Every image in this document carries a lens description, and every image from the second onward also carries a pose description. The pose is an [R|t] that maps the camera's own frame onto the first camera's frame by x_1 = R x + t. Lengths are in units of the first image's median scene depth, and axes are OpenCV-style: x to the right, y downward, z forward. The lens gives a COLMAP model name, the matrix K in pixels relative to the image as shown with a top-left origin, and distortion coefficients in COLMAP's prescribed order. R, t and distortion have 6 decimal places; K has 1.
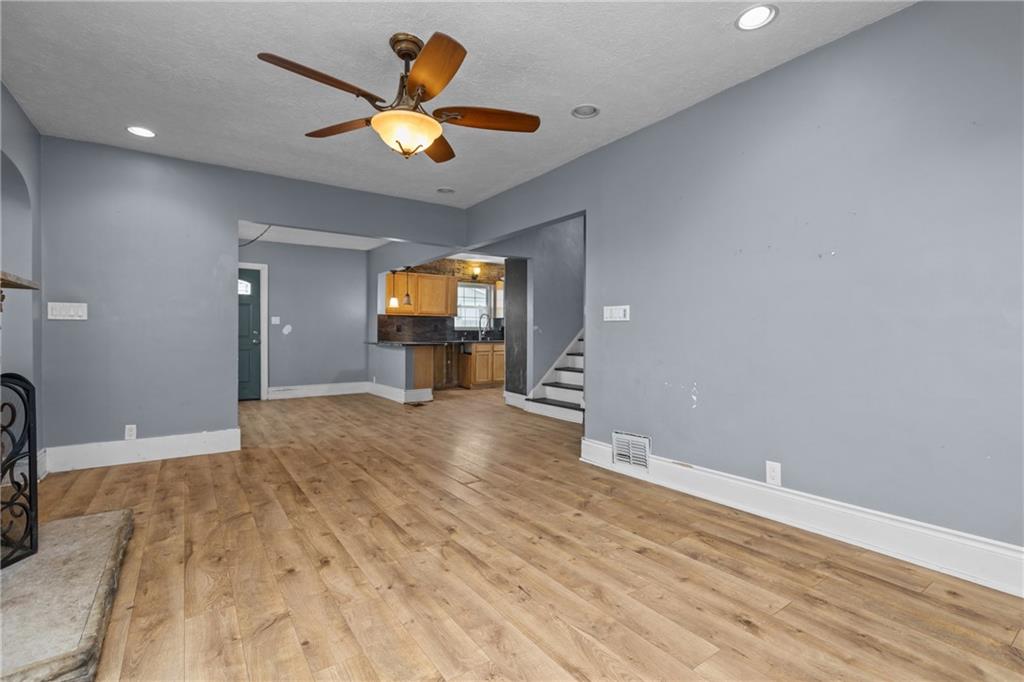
lens RADIAL K [[470.6, 0, 525.1], [0, 470.6, 339.5], [0, 0, 1]] dist [0.001683, 0.000146]
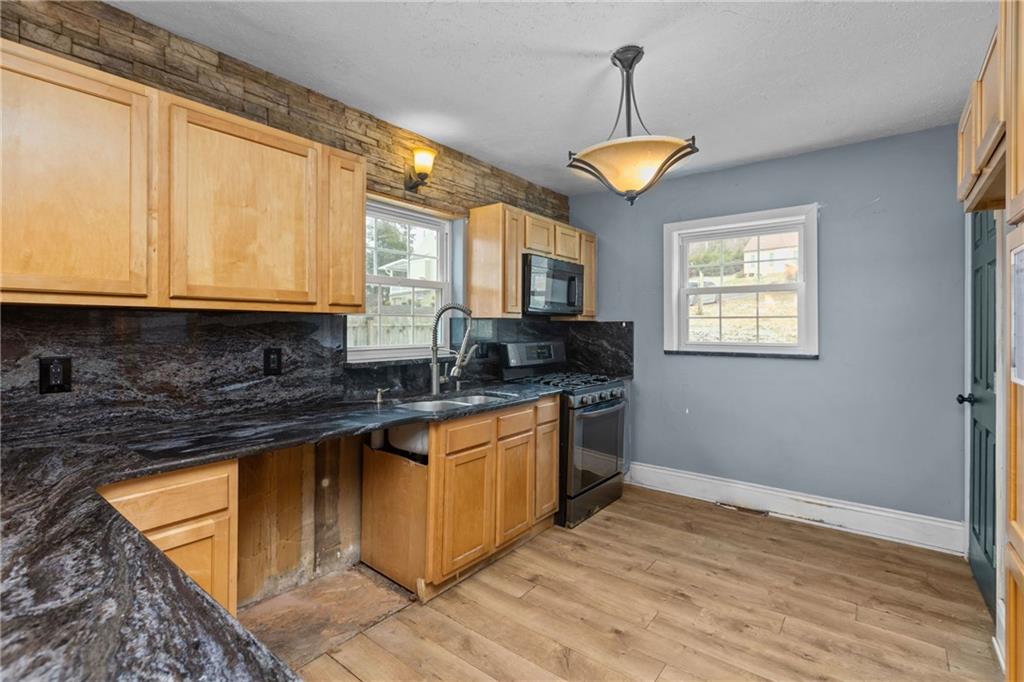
lens RADIAL K [[475.1, 0, 513.1], [0, 475.1, 324.1], [0, 0, 1]] dist [0.000706, -0.000783]
pose [[0.961838, 0.003337, 0.273600, -0.457576], [0.001474, 0.999848, -0.017376, -0.127547], [-0.273616, 0.017116, 0.961687, 2.443174]]
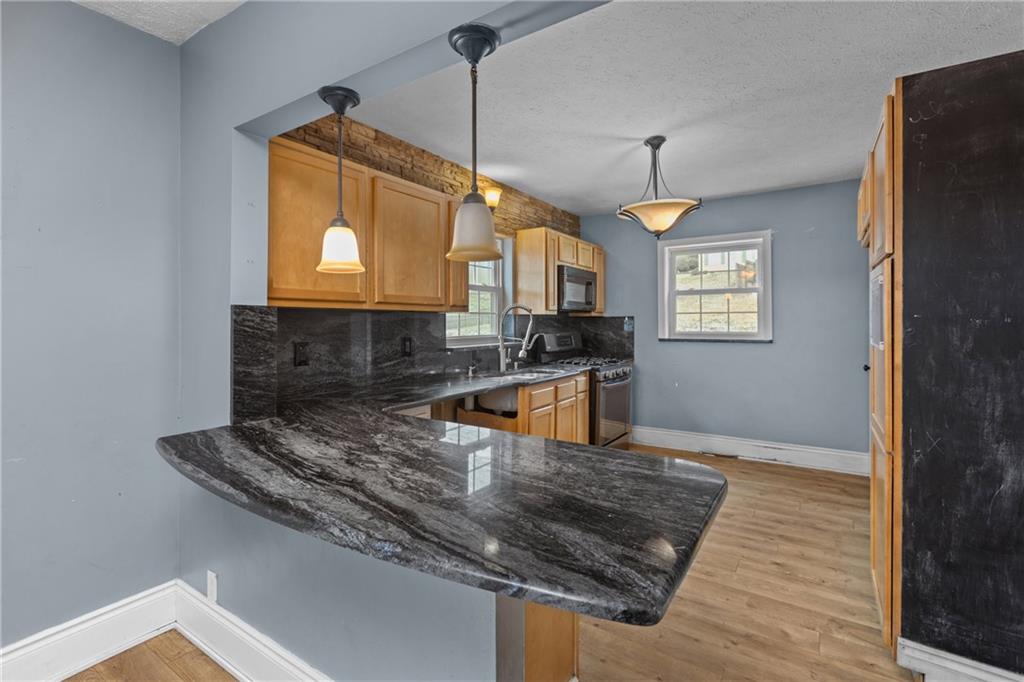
lens RADIAL K [[465.6, 0, 517.2], [0, 465.6, 321.6], [0, 0, 1]] dist [0.001847, 0.000354]
pose [[0.935336, -0.004537, 0.353730, -0.783021], [0.009073, 0.999896, -0.011166, -0.123457], [-0.353643, 0.013654, 0.935281, 2.191395]]
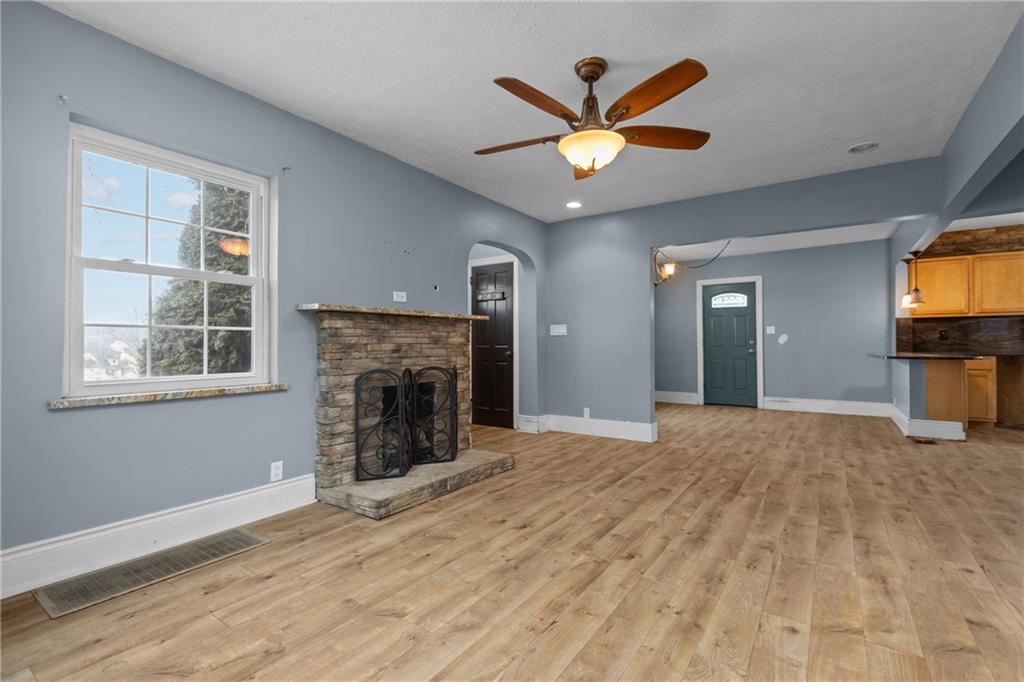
lens RADIAL K [[464.2, 0, 515.2], [0, 464.2, 339.7], [0, 0, 1]] dist [0.001239, -0.000722]
pose [[0.339130, -0.012209, -0.940660, 0.574638], [-0.007465, 0.999849, -0.015668, -0.001843], [0.940710, 0.012336, 0.338988, 0.440337]]
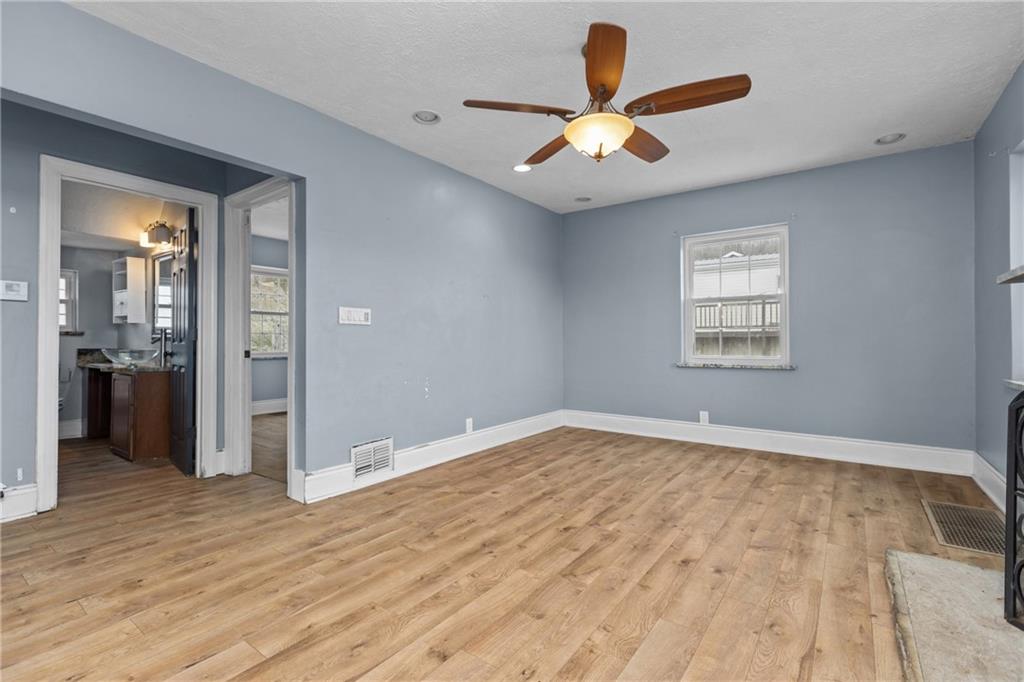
lens RADIAL K [[457.2, 0, 512.0], [0, 457.2, 341.0], [0, 0, 1]] dist [-0.000733, -0.000404]
pose [[-0.302650, -0.000532, 0.953102, -0.987028], [0.011747, 0.999922, 0.004288, -0.009341], [-0.953029, 0.012493, -0.302620, 1.301762]]
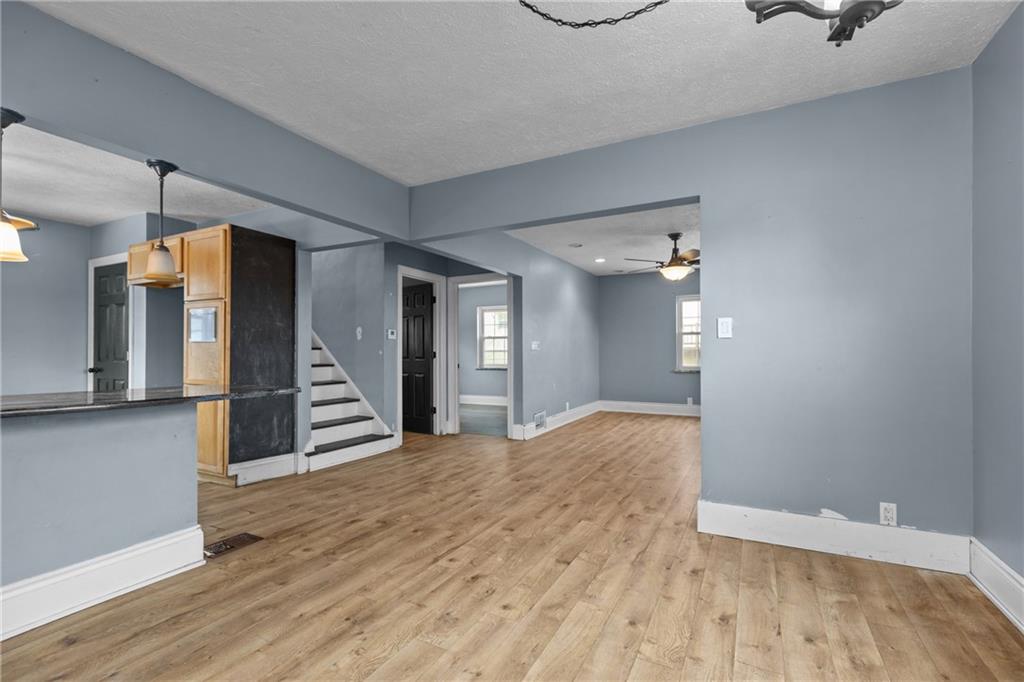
lens RADIAL K [[457.2, 0, 512.0], [0, 457.2, 341.0], [0, 0, 1]] dist [-0.000733, -0.000404]
pose [[-0.439442, 0.023270, 0.897970, -1.723330], [0.011132, 0.999729, -0.020459, -0.049728], [-0.898202, 0.001006, -0.439581, 2.426744]]
